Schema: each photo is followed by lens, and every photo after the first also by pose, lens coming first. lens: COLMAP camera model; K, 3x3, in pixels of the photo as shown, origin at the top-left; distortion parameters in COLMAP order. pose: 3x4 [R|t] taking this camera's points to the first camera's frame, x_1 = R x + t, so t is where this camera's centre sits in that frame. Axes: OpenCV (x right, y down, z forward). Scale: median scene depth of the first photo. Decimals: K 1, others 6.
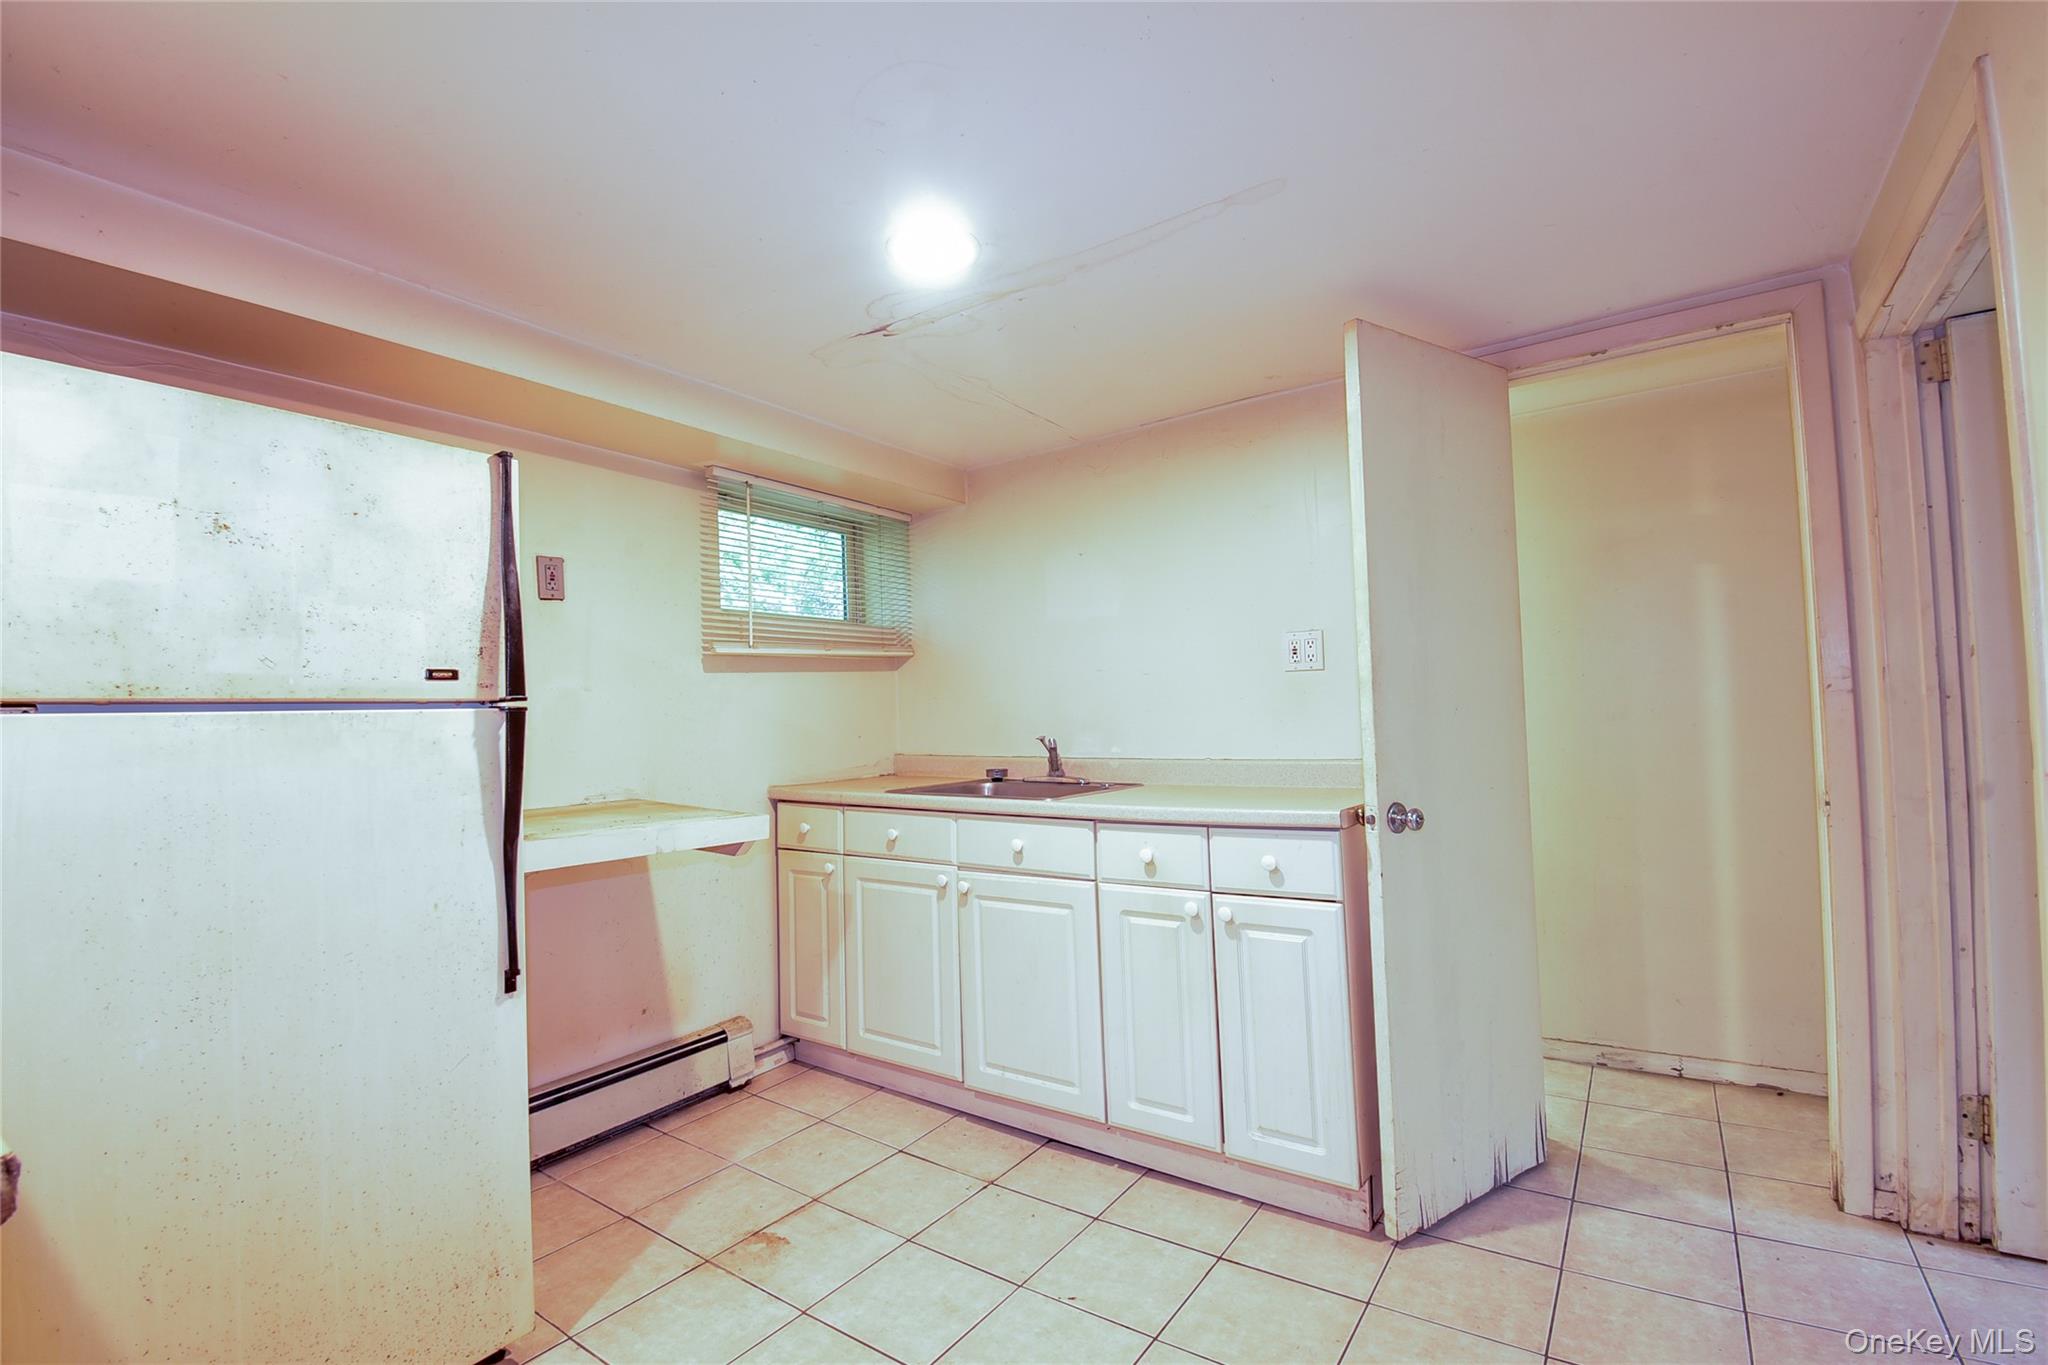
lens RADIAL K [[901.6, 0, 1020.4], [0, 901.6, 681.9], [0, 0, 1]] dist [0.017613, -0.026781]
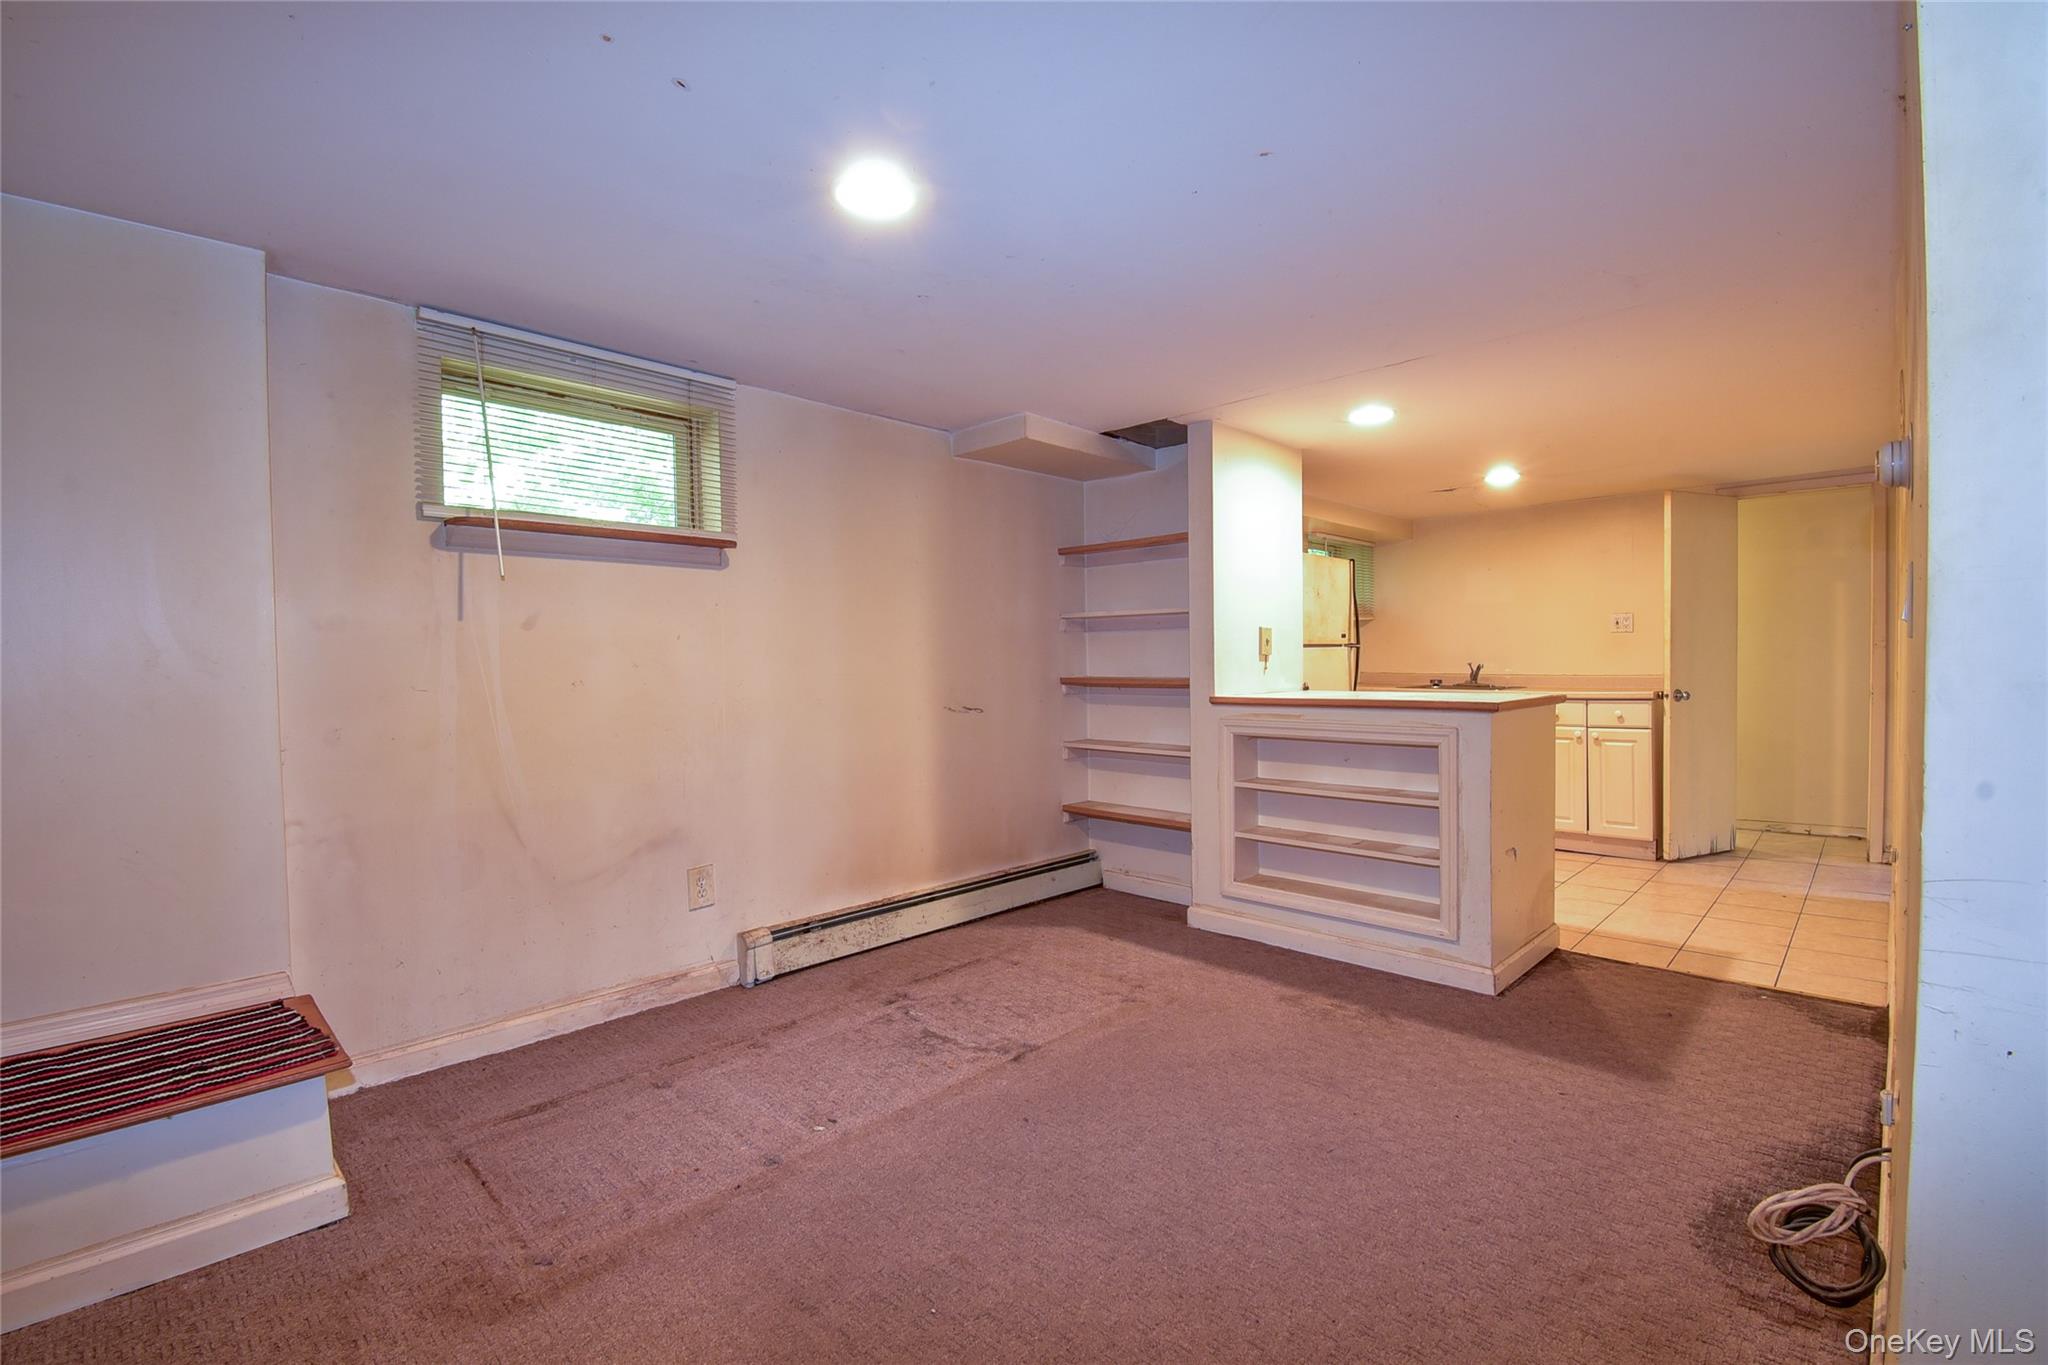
lens RADIAL K [[895.2, 0, 1024.0], [0, 895.2, 682.5], [0, 0, 1]] dist [0.020919, -0.031400]
pose [[0.986488, 0.018455, -0.162789, -0.862921], [-0.007055, 0.997499, 0.070332, -0.040729], [0.163680, -0.068233, 0.984151, -1.551692]]
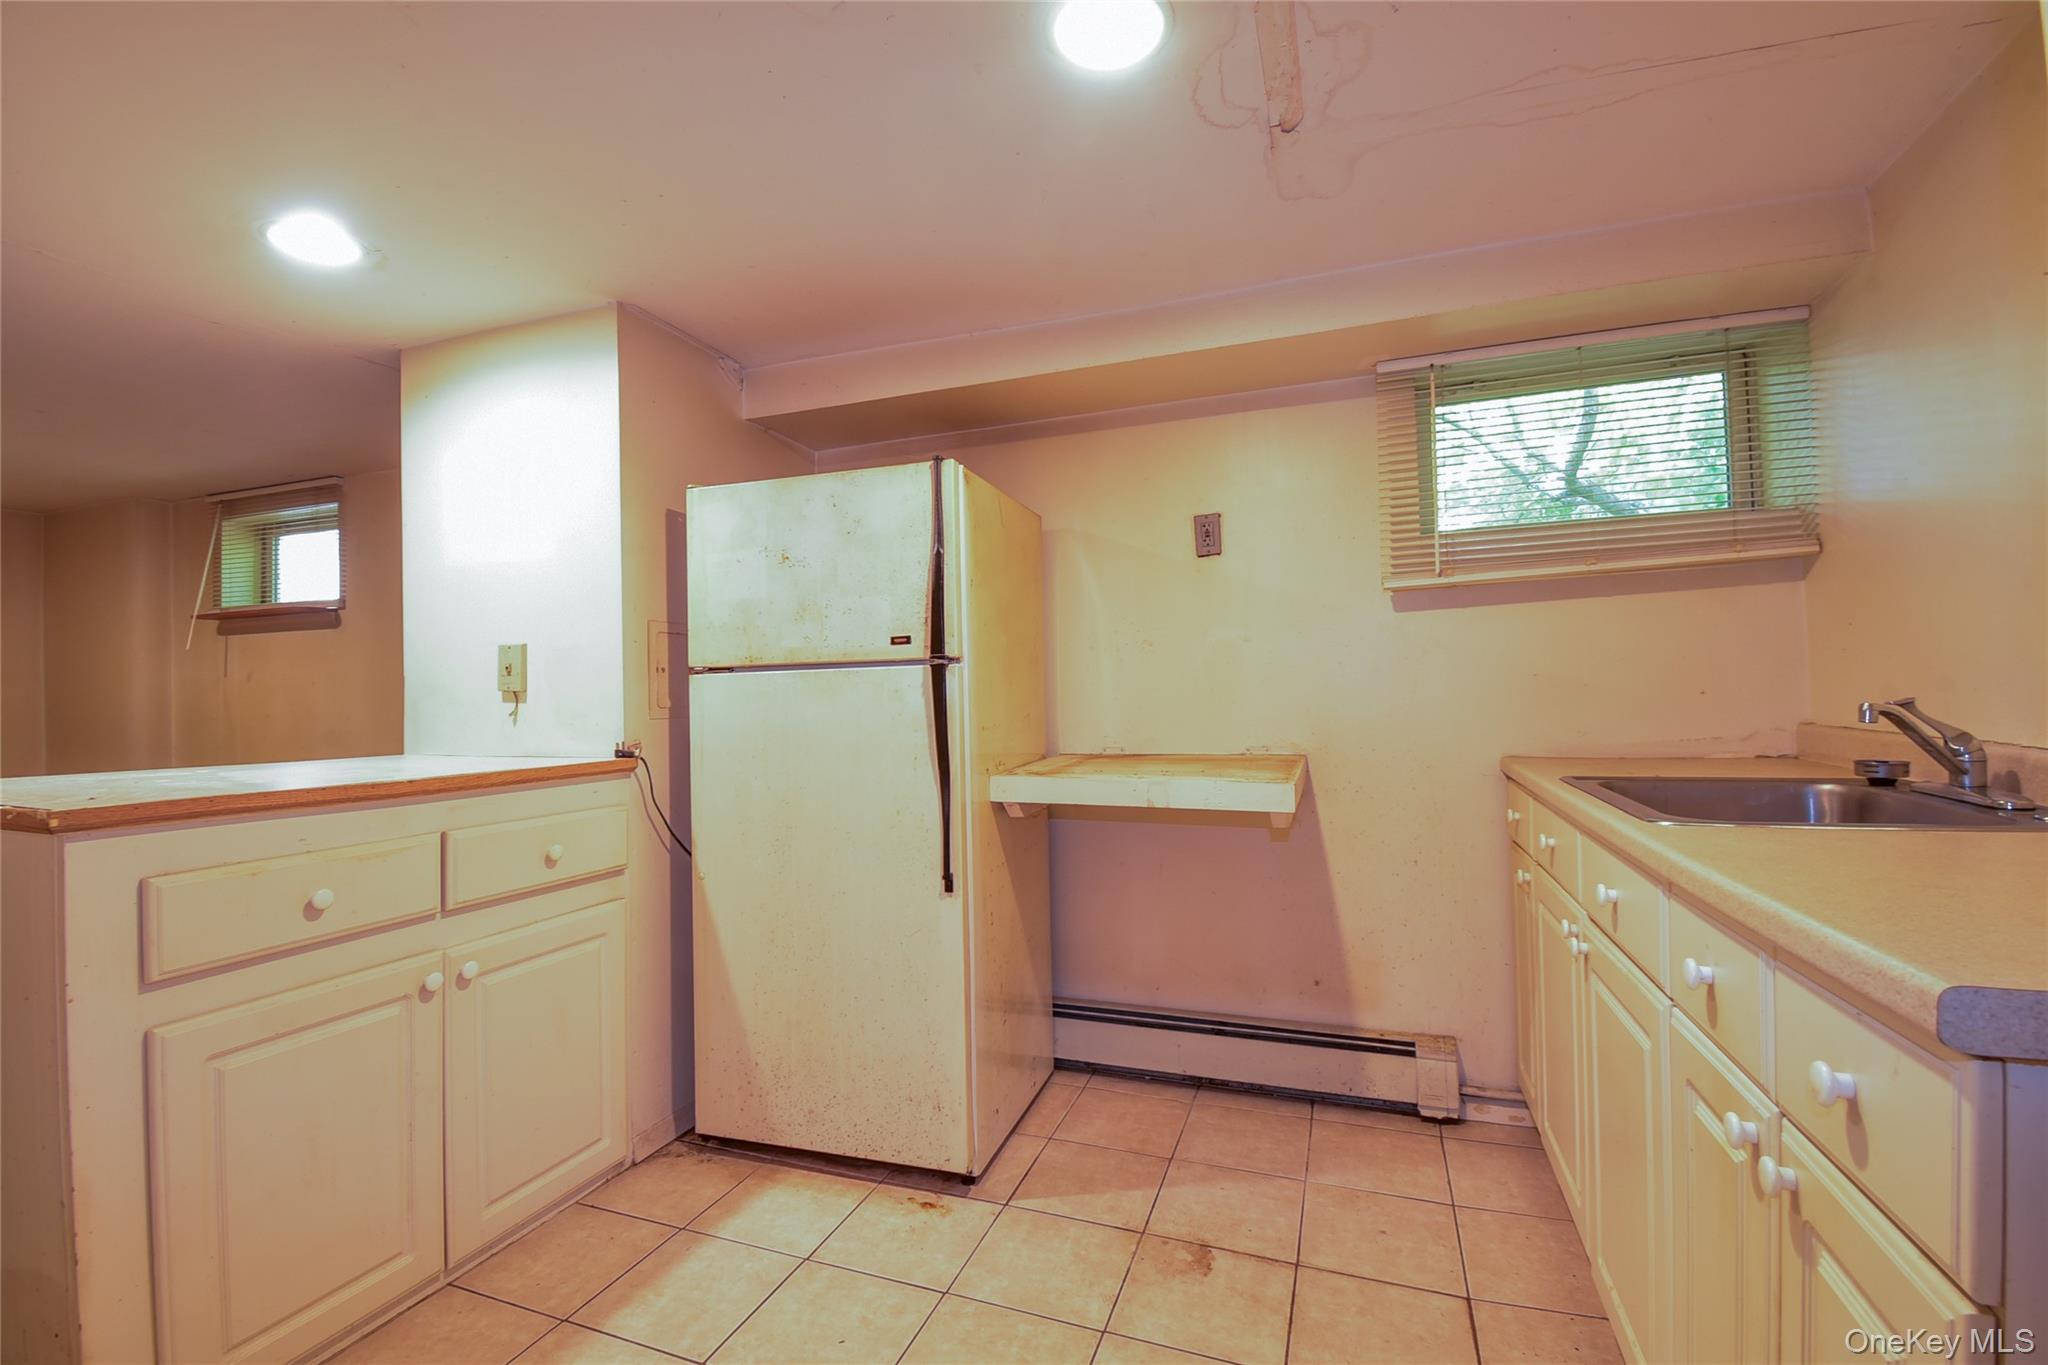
lens RADIAL K [[901.6, 0, 1020.4], [0, 901.6, 681.9], [0, 0, 1]] dist [0.017613, -0.026781]
pose [[0.252830, 0.006375, -0.967490, 0.512747], [0.051593, 0.998467, 0.020062, 0.026399], [0.966134, -0.054988, 0.252114, 0.618824]]
